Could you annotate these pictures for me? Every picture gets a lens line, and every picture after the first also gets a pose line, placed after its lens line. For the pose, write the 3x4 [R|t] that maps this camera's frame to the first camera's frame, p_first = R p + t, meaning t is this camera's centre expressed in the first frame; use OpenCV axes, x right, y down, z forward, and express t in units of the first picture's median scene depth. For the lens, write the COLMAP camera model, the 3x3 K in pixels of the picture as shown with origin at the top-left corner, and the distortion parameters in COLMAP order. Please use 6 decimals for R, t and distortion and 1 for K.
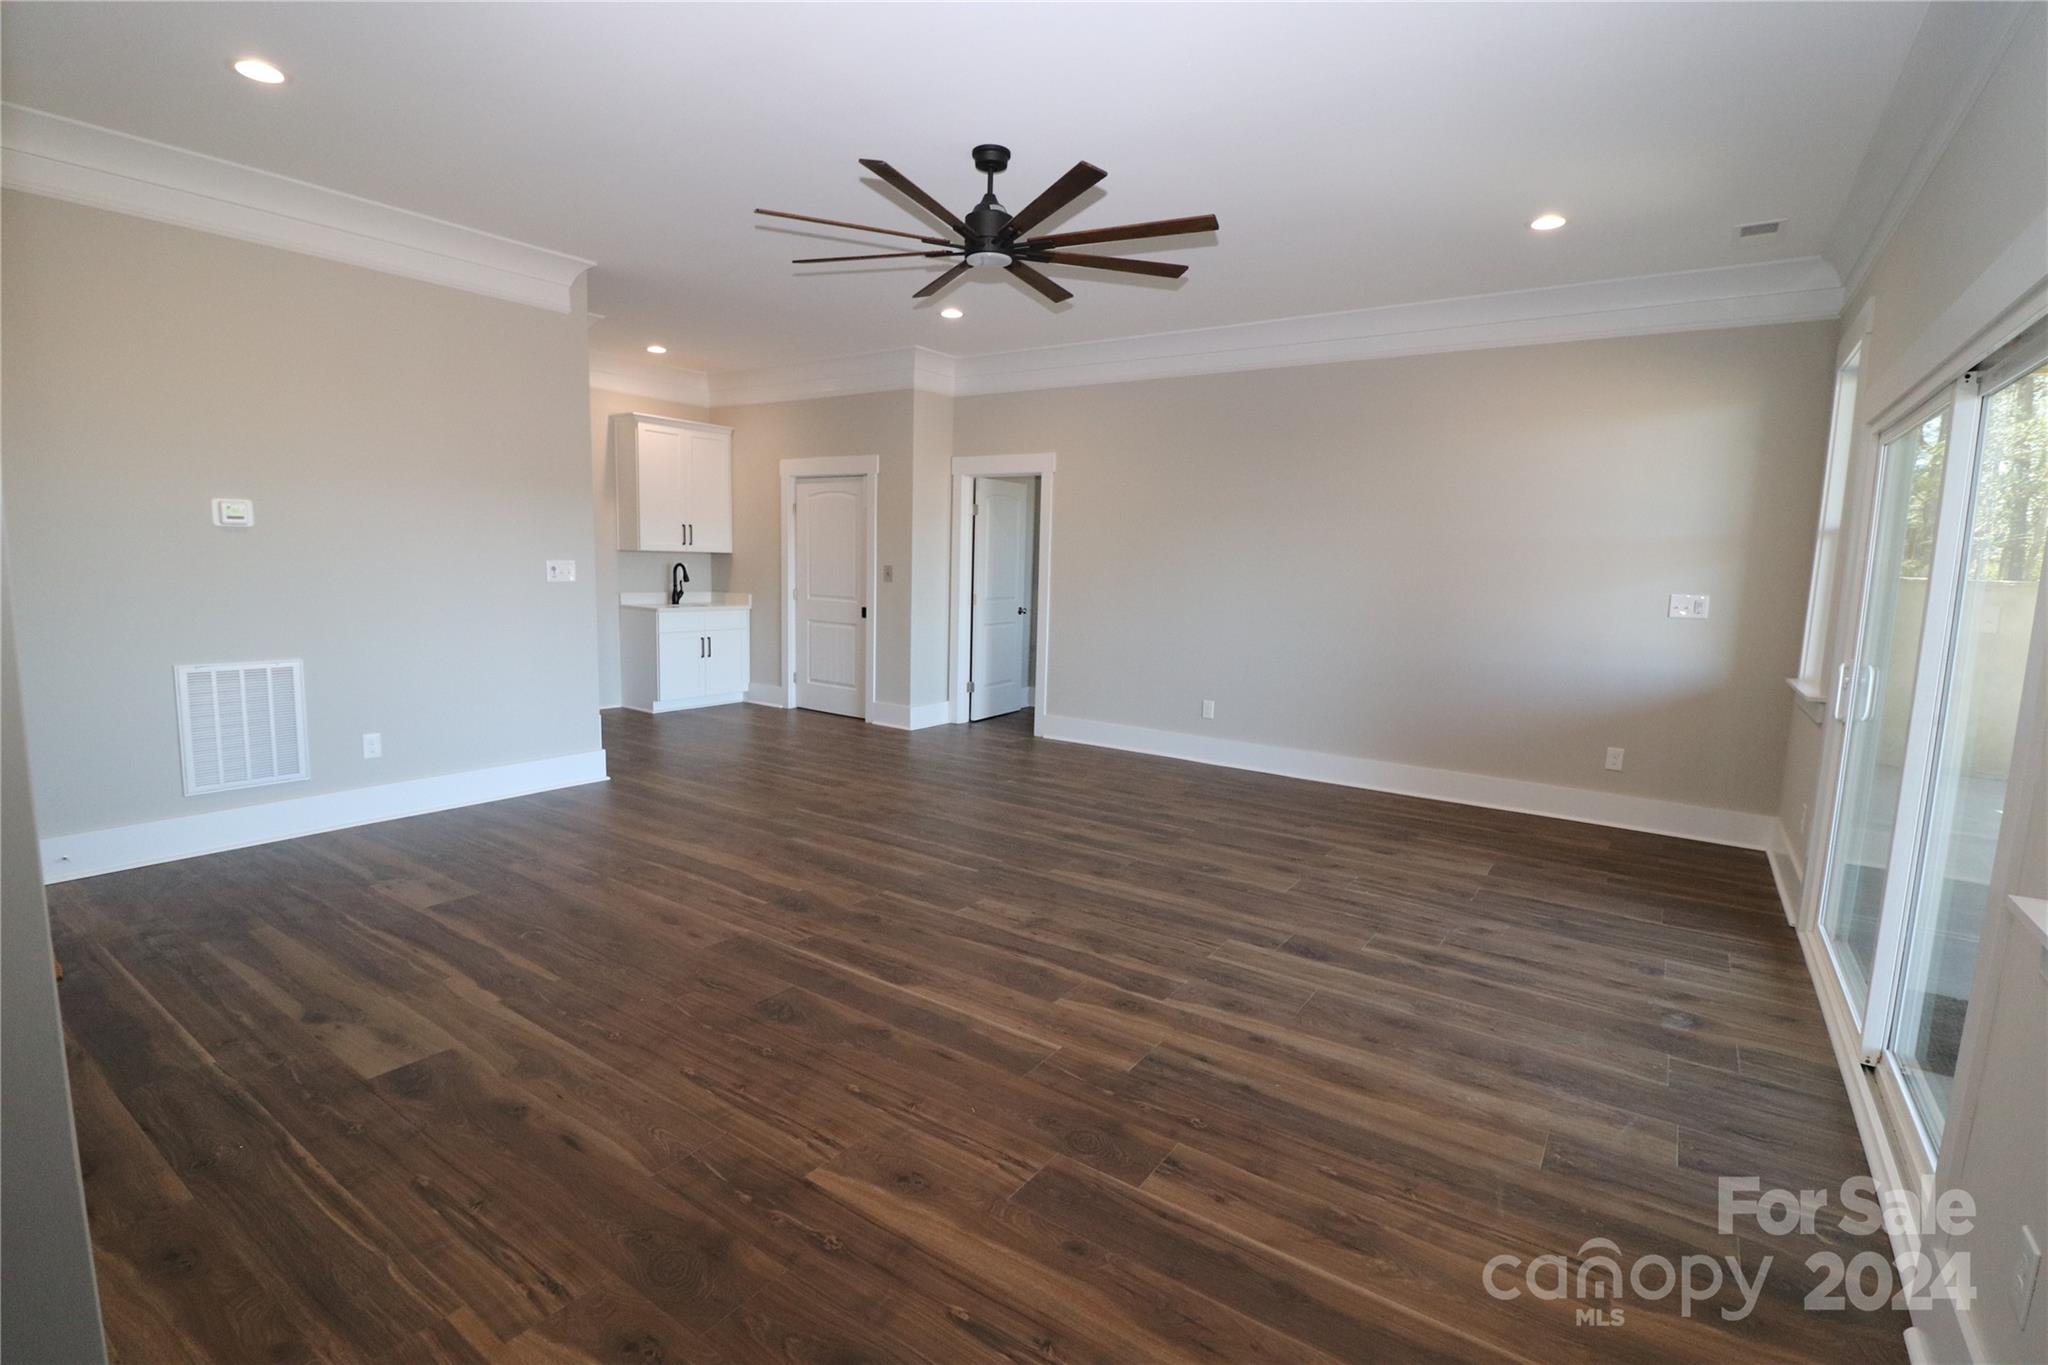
lens RADIAL K [[957.3, 0, 1017.6], [0, 957.3, 675.7], [0, 0, 1]] dist [-0.023910, -0.001063]
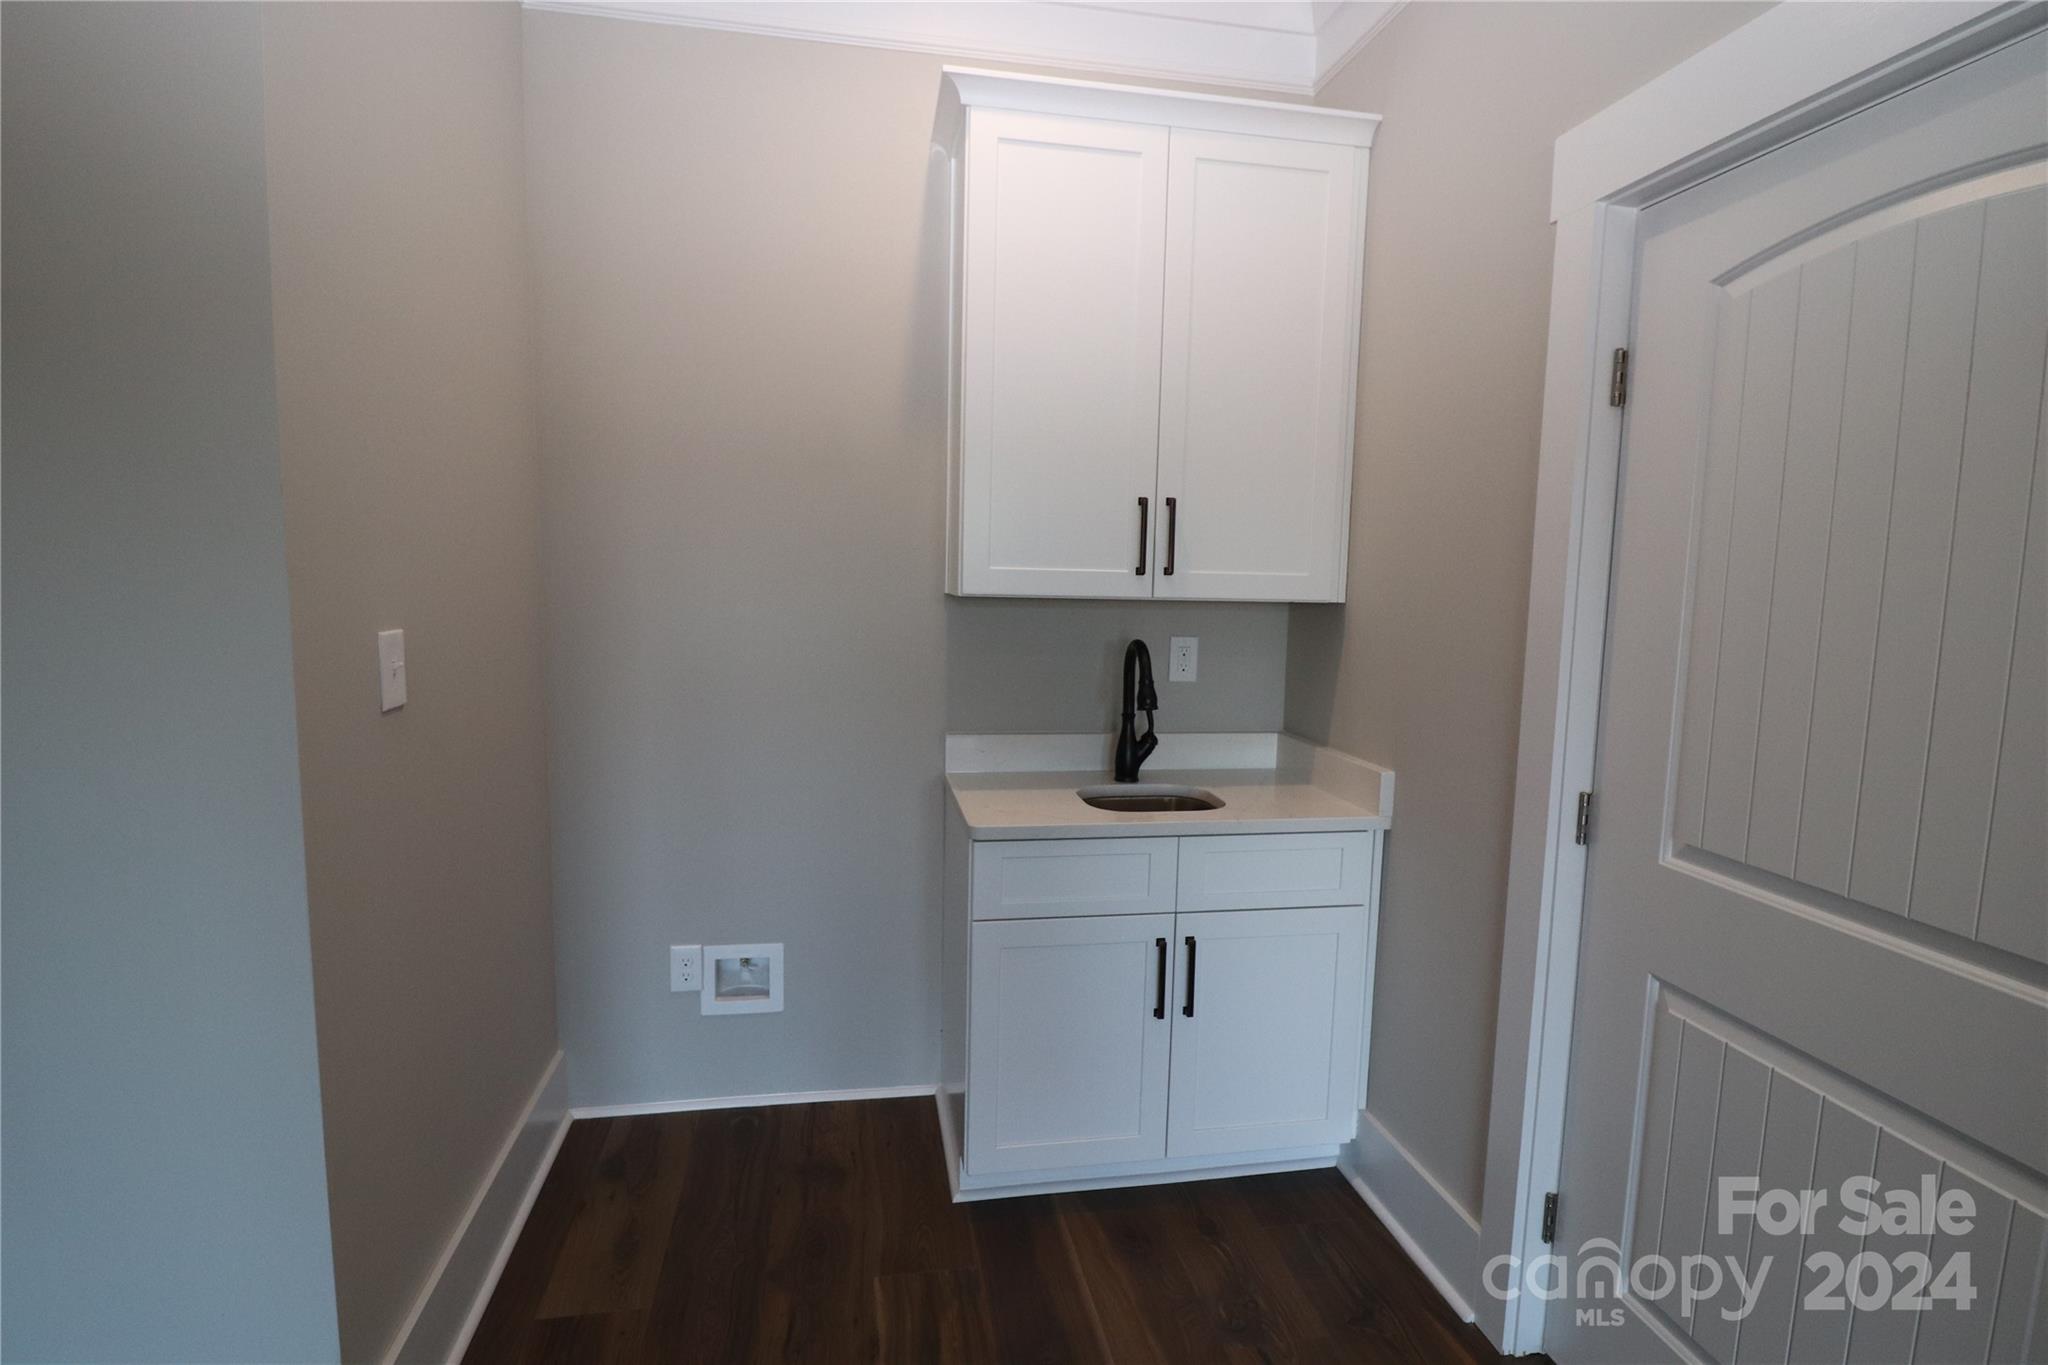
lens RADIAL K [[982.9, 0, 1024.0], [0, 982.9, 682.5], [0, 0, 1]] dist [0.001839, 0.000170]
pose [[0.709586, 0.067390, -0.701389, -0.173078], [-0.091941, 0.995761, 0.002657, -0.102910], [0.698595, 0.062601, 0.712774, 0.765516]]
